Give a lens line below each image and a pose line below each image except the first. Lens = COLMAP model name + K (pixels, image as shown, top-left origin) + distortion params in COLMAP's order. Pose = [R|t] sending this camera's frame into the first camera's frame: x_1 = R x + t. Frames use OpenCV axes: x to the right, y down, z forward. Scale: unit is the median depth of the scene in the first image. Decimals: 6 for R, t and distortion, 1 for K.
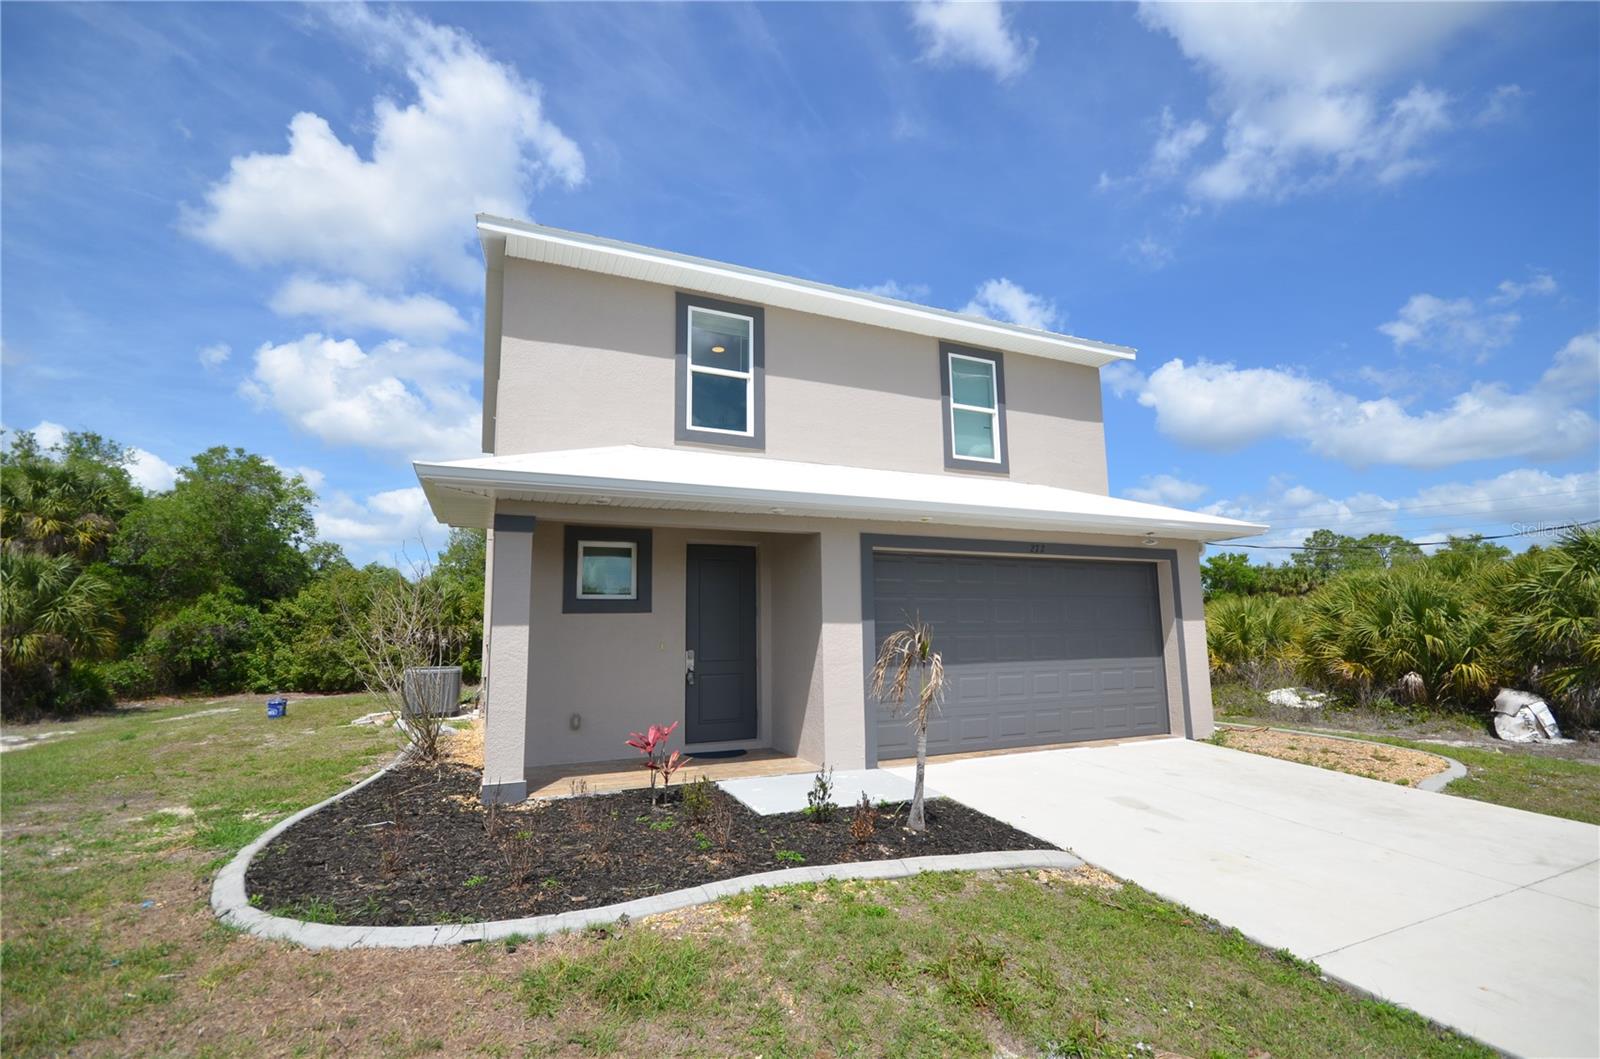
lens RADIAL K [[702.3, 0, 792.9], [0, 702.3, 540.8], [0, 0, 1]] dist [-0.014774, -0.000015]
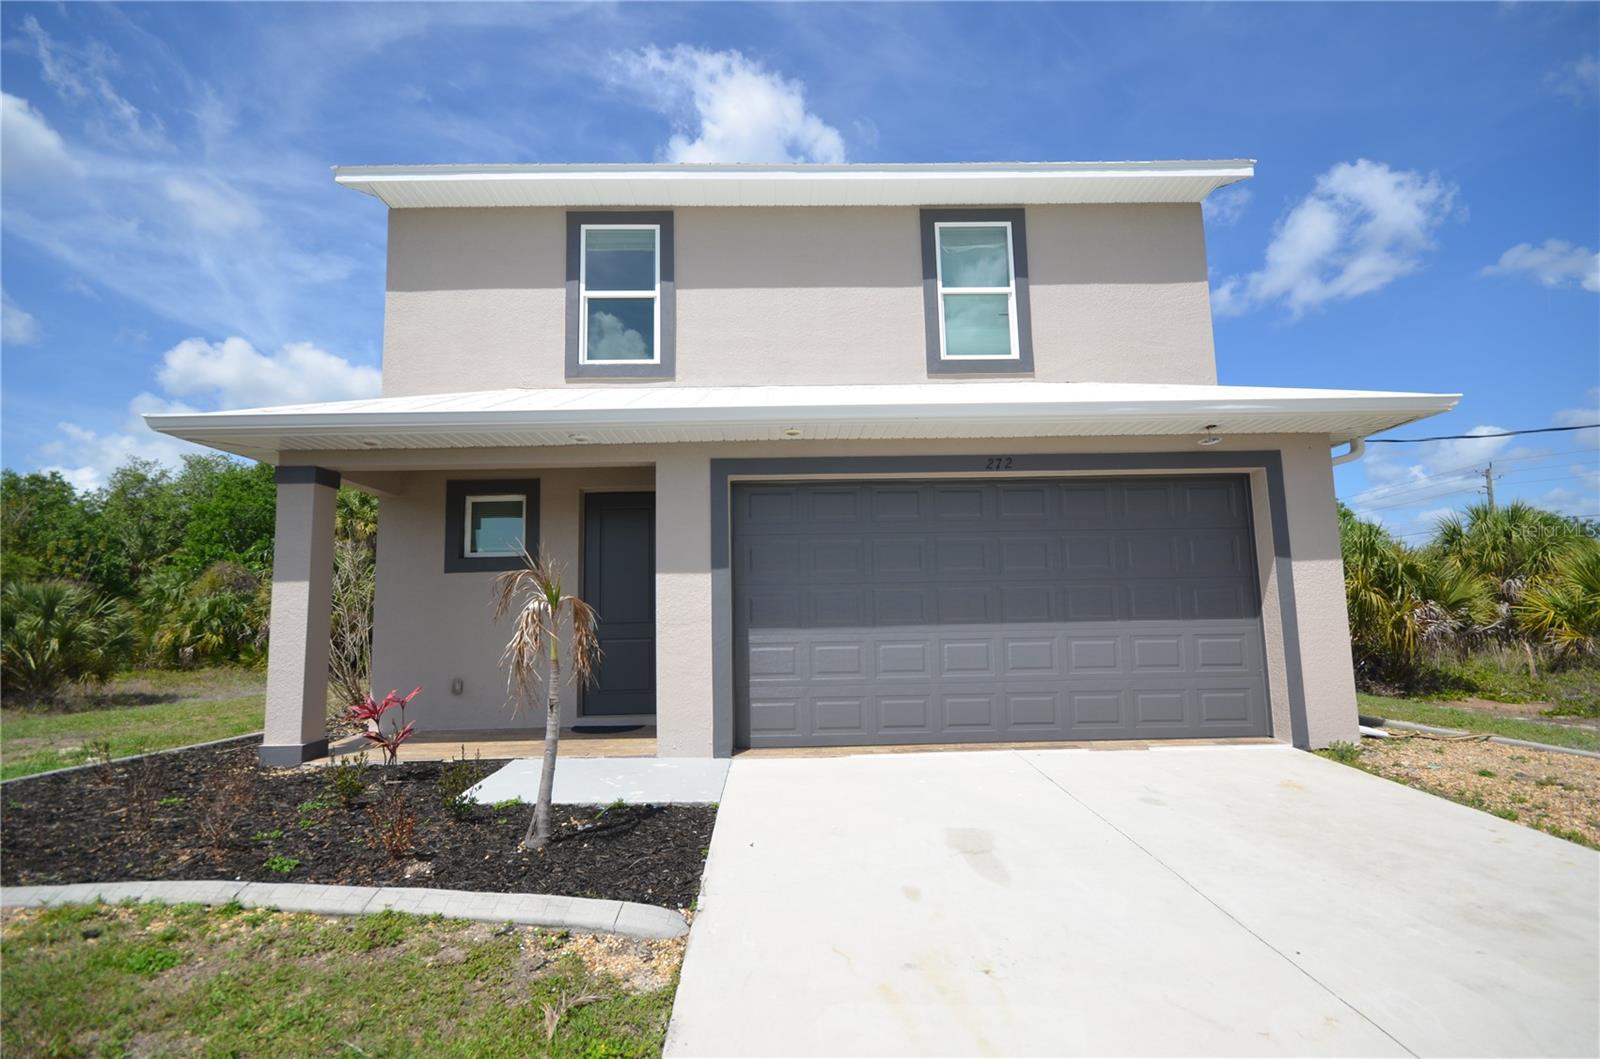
lens RADIAL K [[707.7, 0, 800.0], [0, 707.7, 529.5], [0, 0, 1]] dist [0.014384, -0.010505]
pose [[0.924572, -0.052170, -0.377419, 0.417746], [0.060025, 0.998156, 0.009071, 0.056956], [0.376250, -0.031041, 0.925998, 0.254505]]
